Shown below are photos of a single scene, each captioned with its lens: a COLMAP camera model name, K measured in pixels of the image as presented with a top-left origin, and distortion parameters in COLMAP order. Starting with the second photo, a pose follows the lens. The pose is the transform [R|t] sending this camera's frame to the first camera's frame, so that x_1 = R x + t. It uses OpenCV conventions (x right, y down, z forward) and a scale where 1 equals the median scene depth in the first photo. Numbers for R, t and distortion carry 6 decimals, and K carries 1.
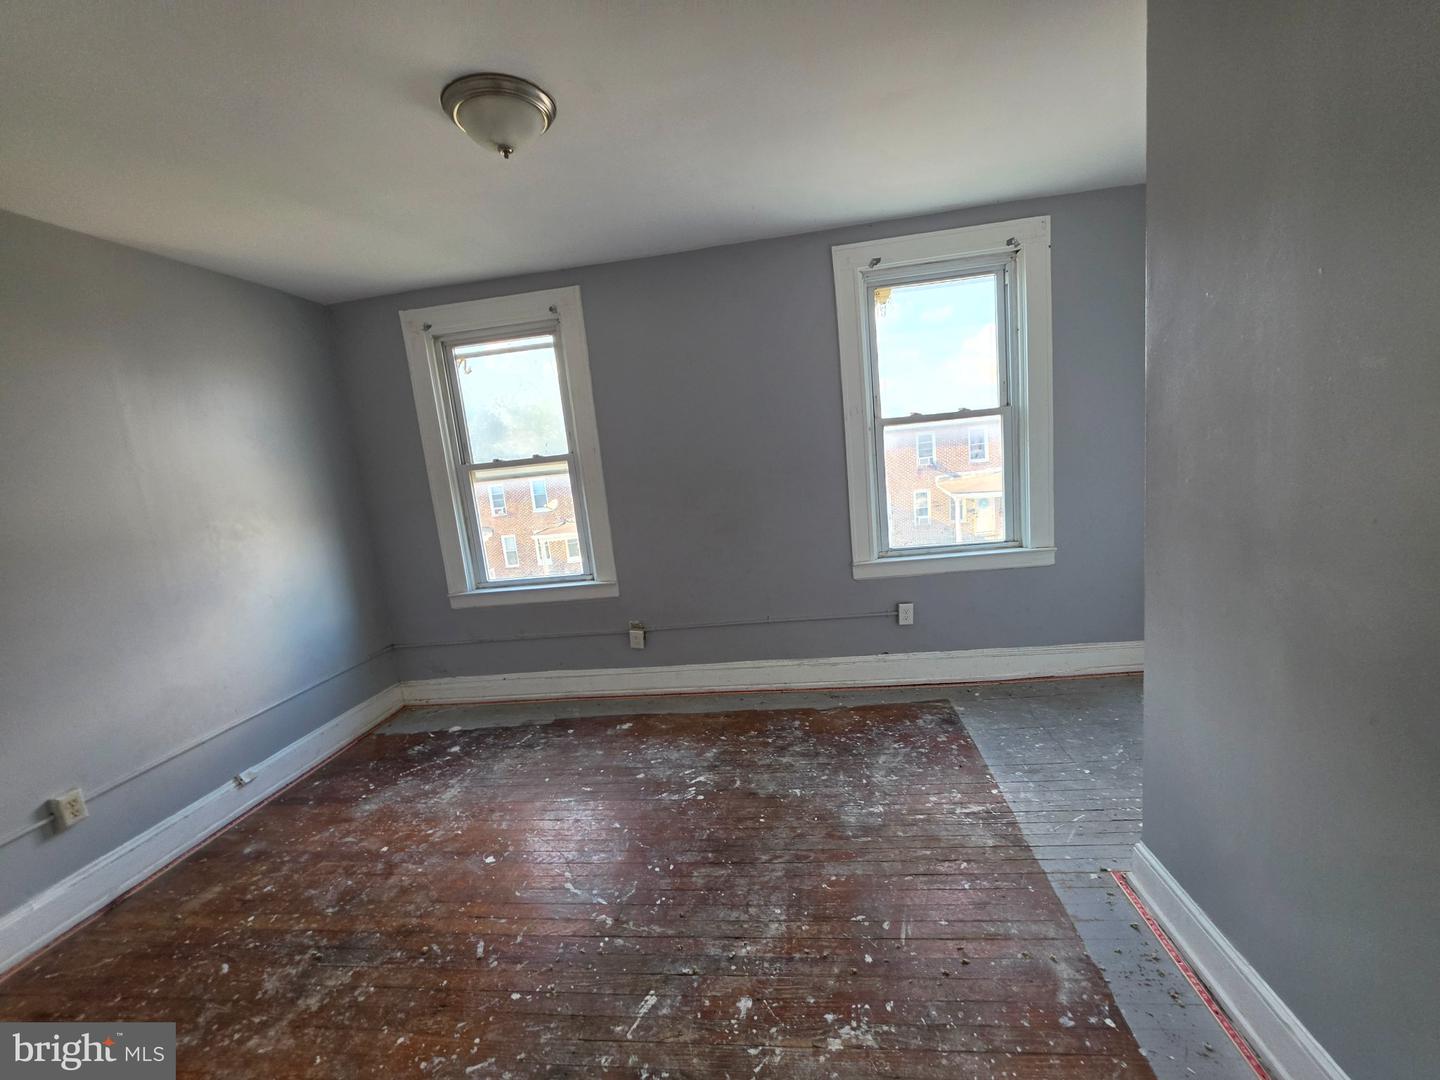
lens RADIAL K [[577.2, 0, 723.8], [0, 577.2, 536.9], [0, 0, 1]] dist [-0.013084, 0.002952]
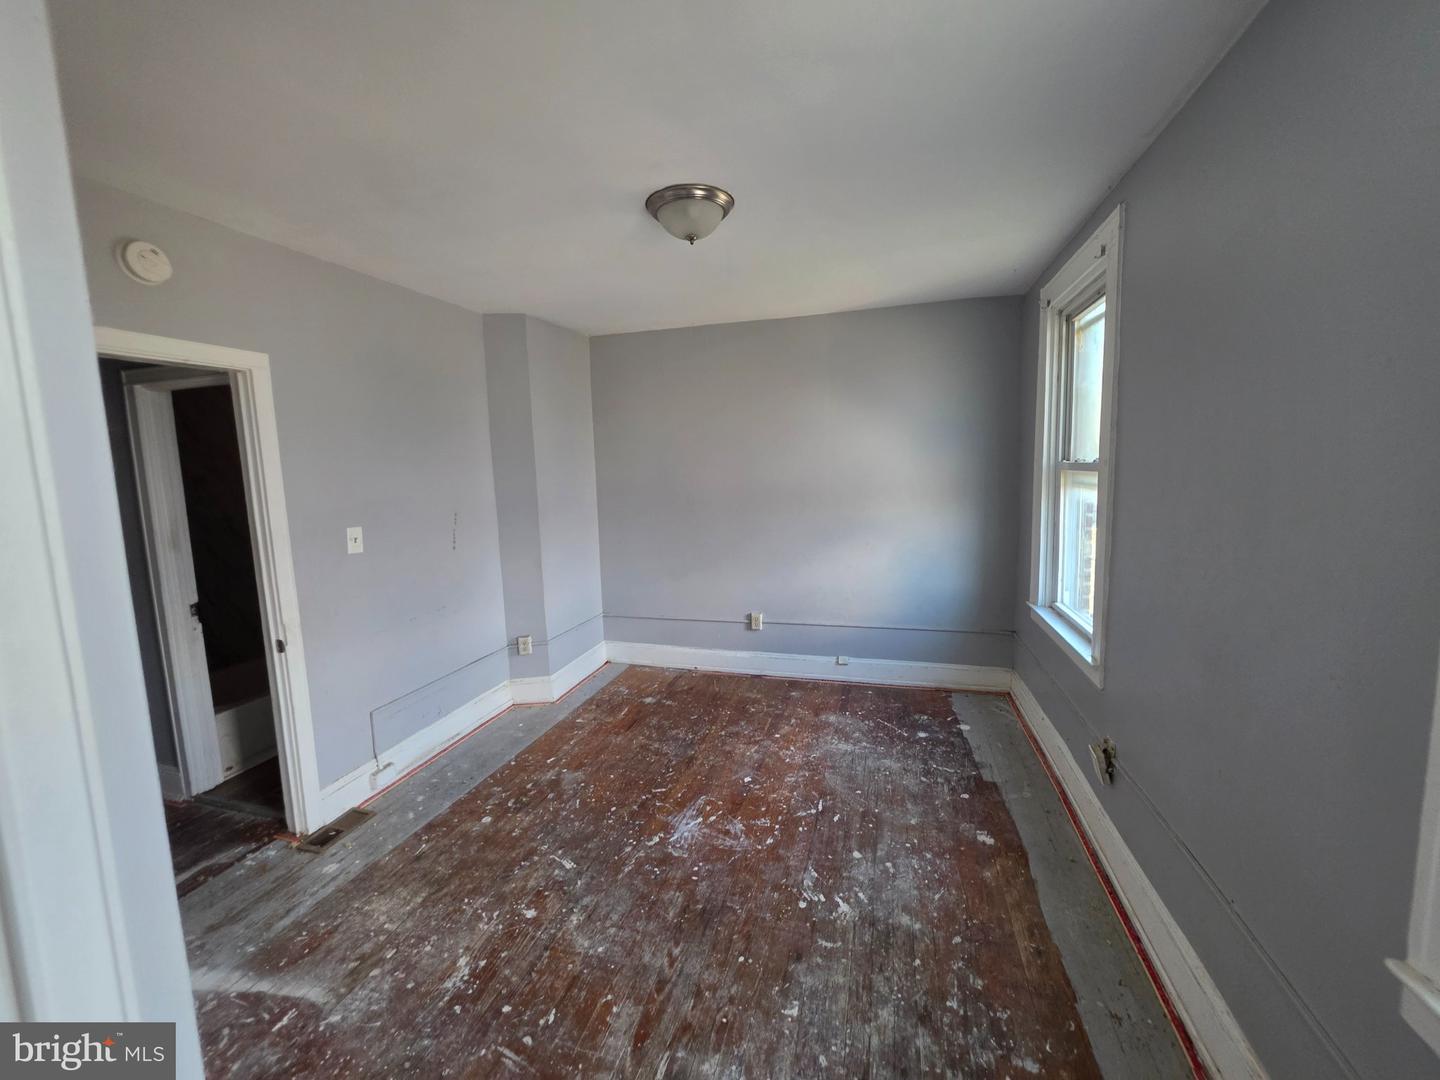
lens RADIAL K [[577.2, 0, 723.8], [0, 577.2, 536.9], [0, 0, 1]] dist [-0.013084, 0.002952]
pose [[-0.145411, 0.225752, -0.963271, 0.671829], [-0.101031, 0.965142, 0.241441, -0.256105], [0.984199, 0.132429, -0.117534, 0.936565]]
